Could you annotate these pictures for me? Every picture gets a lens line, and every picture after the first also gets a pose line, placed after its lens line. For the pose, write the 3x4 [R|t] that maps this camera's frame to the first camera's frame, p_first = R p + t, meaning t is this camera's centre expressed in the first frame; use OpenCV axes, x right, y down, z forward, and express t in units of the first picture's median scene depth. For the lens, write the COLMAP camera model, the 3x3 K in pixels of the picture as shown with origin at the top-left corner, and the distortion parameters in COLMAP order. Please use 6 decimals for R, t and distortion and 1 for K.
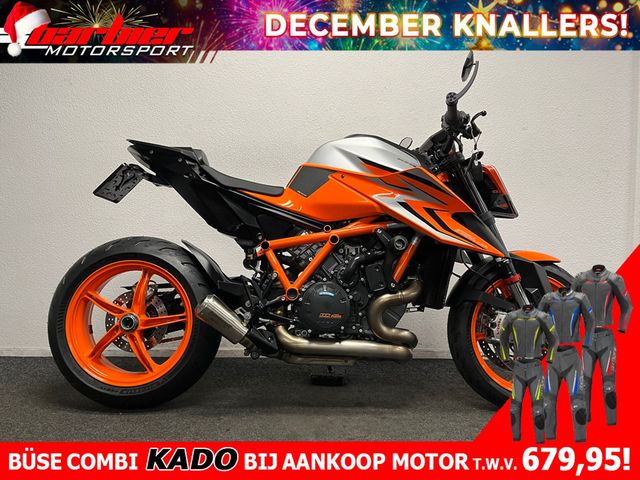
lens RADIAL K [[487.3, 0, 321.8], [0, 487.3, 238.7], [0, 0, 1]] dist [0.010041, -0.007237]
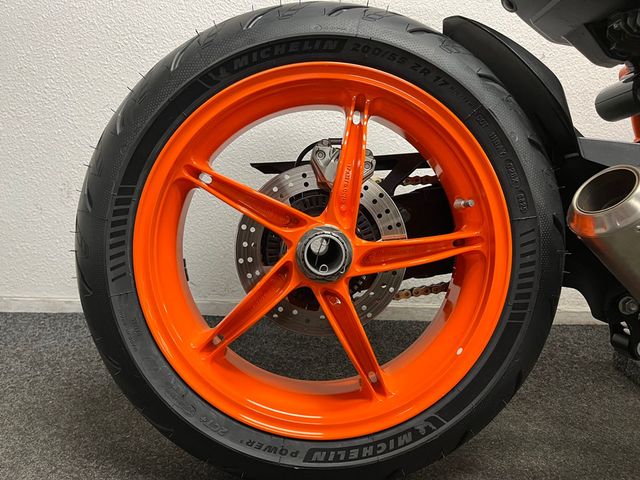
lens RADIAL K [[487.3, 0, 319.3], [0, 487.3, 243.3], [0, 0, 1]] dist [0.010041, -0.007237]
pose [[0.999372, 0.022150, 0.027646, -0.402661], [-0.026063, 0.988291, 0.150335, 0.112316], [-0.023992, -0.150961, 0.988248, 0.664444]]
